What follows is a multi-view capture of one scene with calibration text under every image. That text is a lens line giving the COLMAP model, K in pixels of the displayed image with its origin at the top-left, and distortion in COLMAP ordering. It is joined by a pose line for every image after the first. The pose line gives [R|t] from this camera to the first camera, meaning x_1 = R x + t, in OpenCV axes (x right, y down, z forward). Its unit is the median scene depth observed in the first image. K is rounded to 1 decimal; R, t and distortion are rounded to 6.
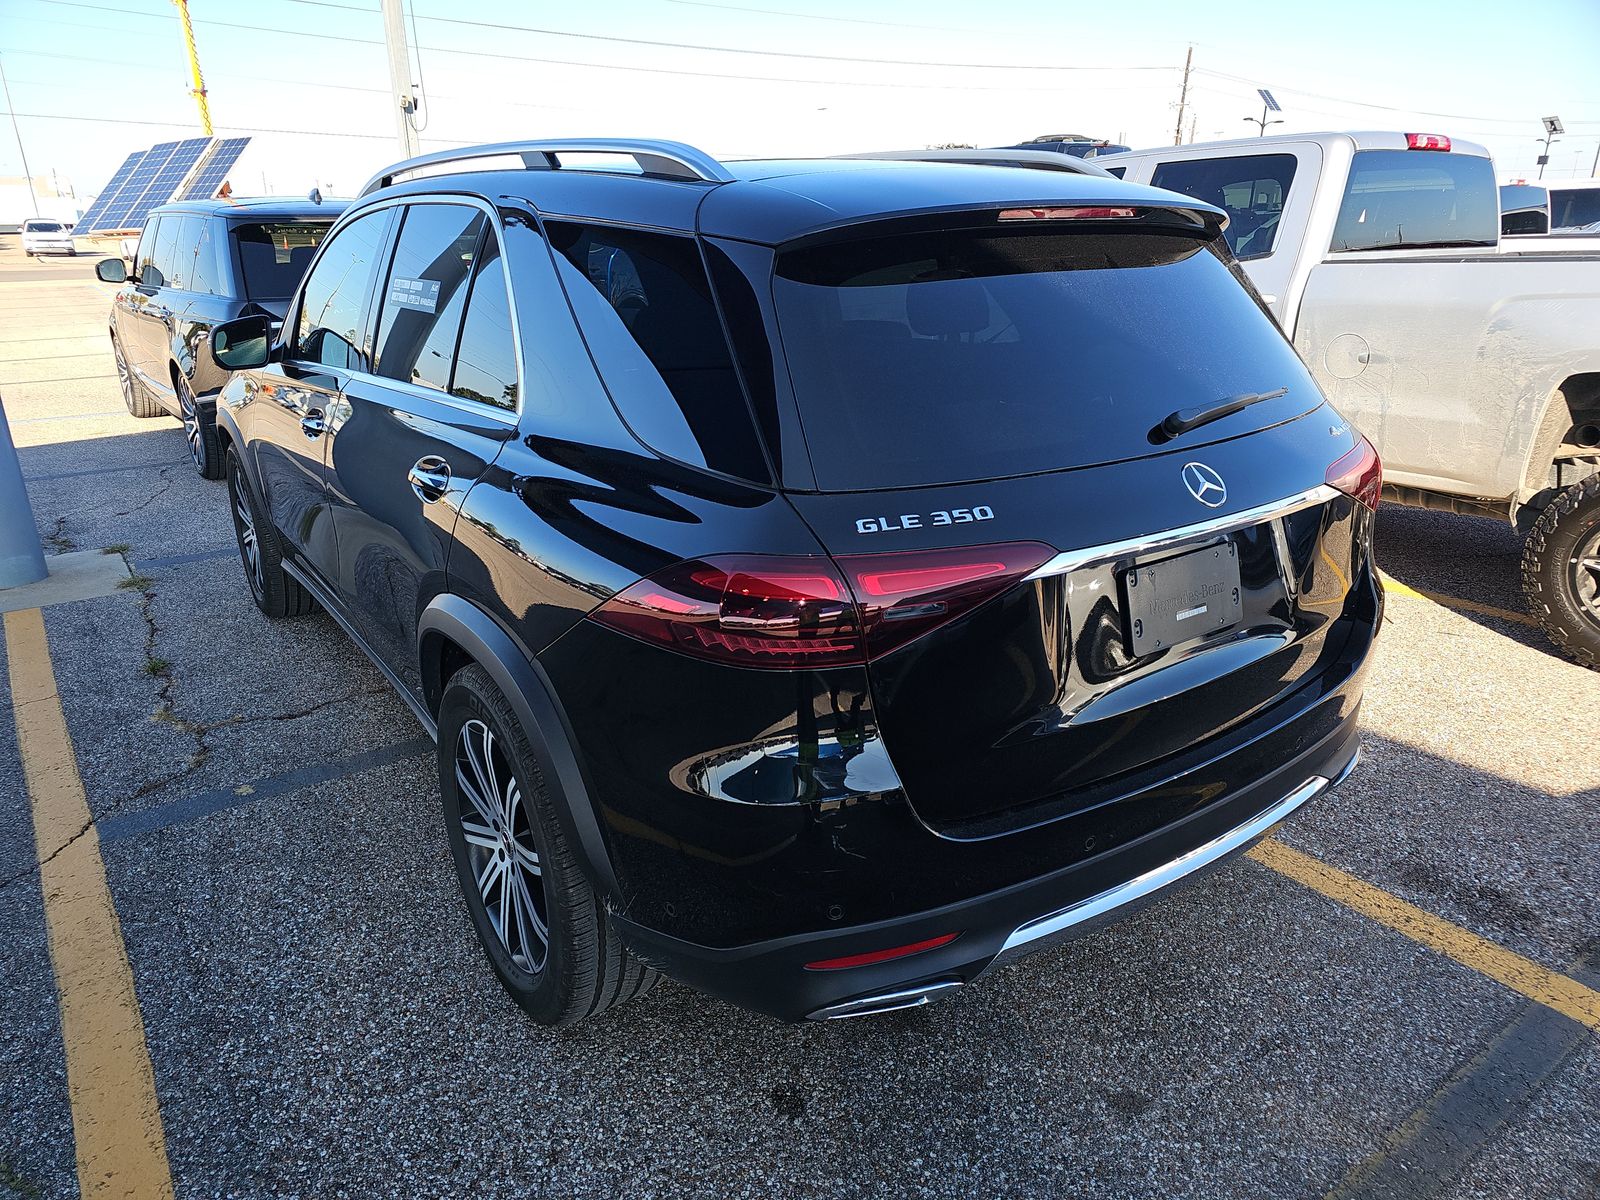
lens RADIAL K [[1043.9, 0, 798.7], [0, 1043.9, 619.1], [0, 0, 1]] dist [0.023703, -0.001733]
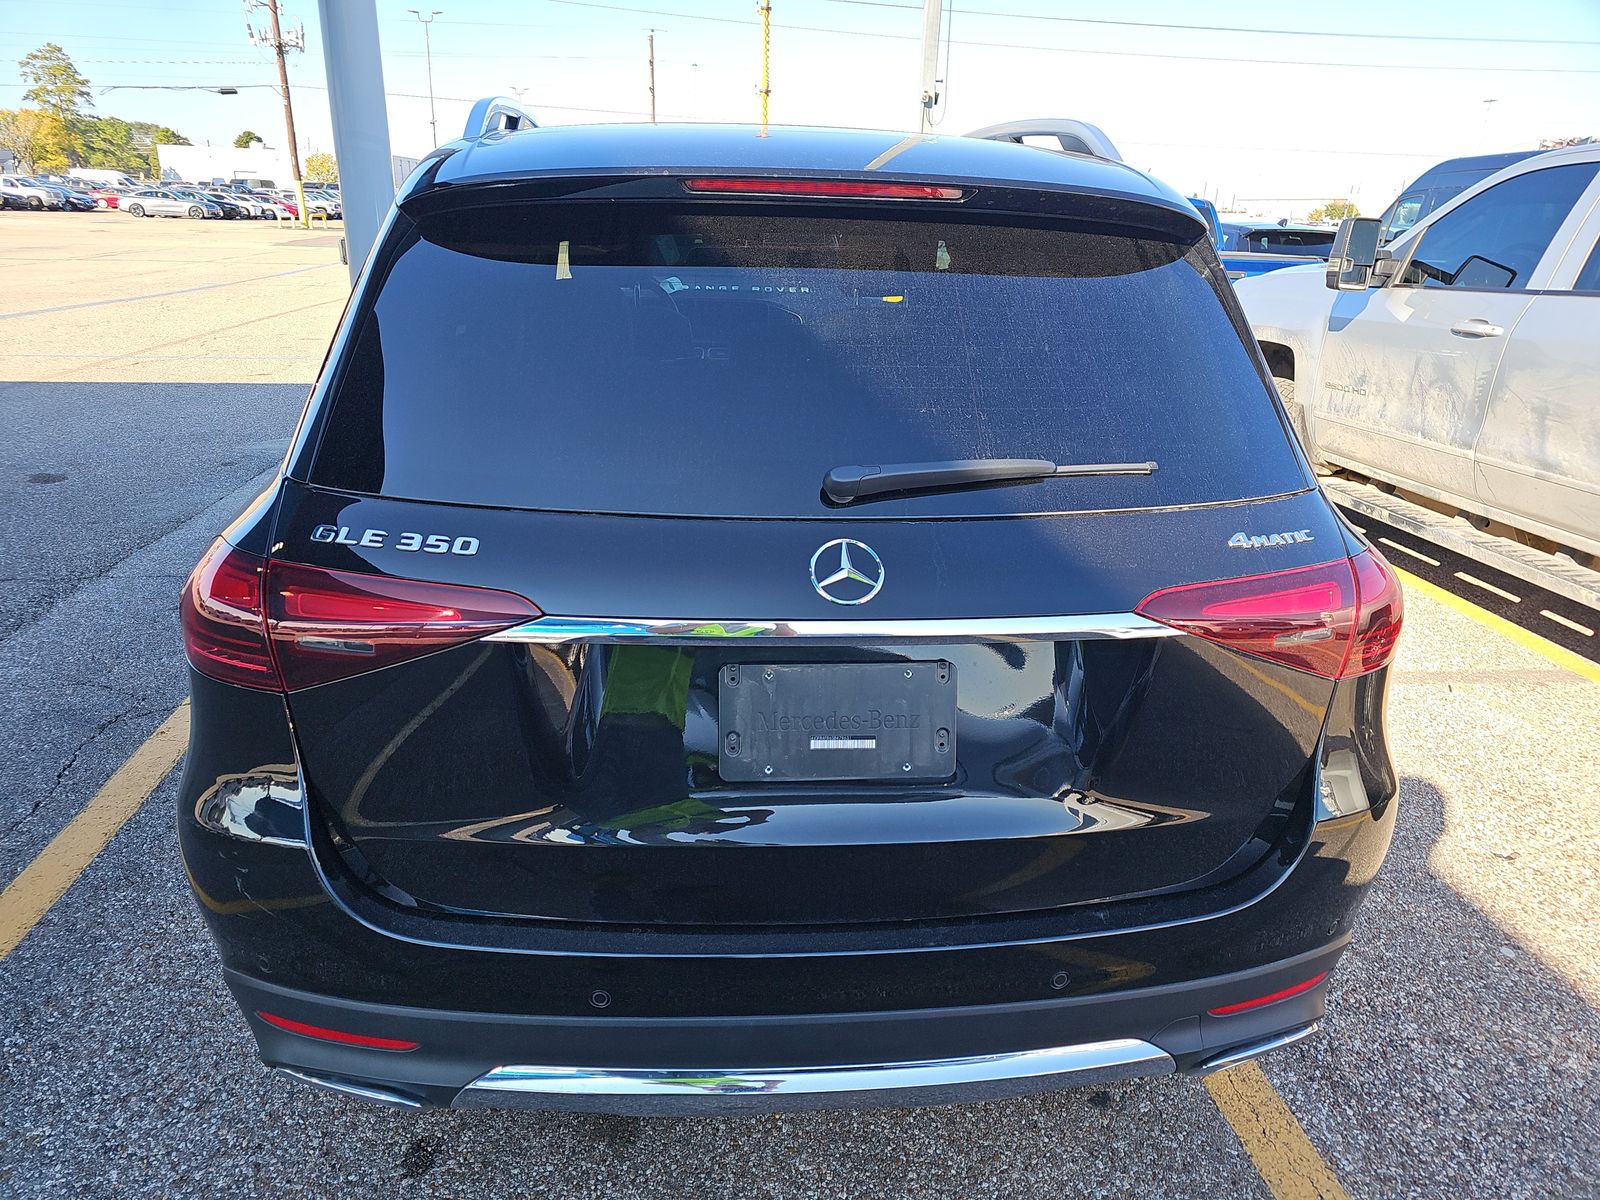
lens RADIAL K [[1048.4, 0, 800.0], [0, 1048.4, 600.0], [0, 0, 1]] dist [0.042931, -0.033067]
pose [[0.868524, 0.205290, -0.451133, 0.602102], [-0.212404, 0.976538, 0.035455, -0.112254], [0.447828, 0.065029, 0.891752, 0.309918]]
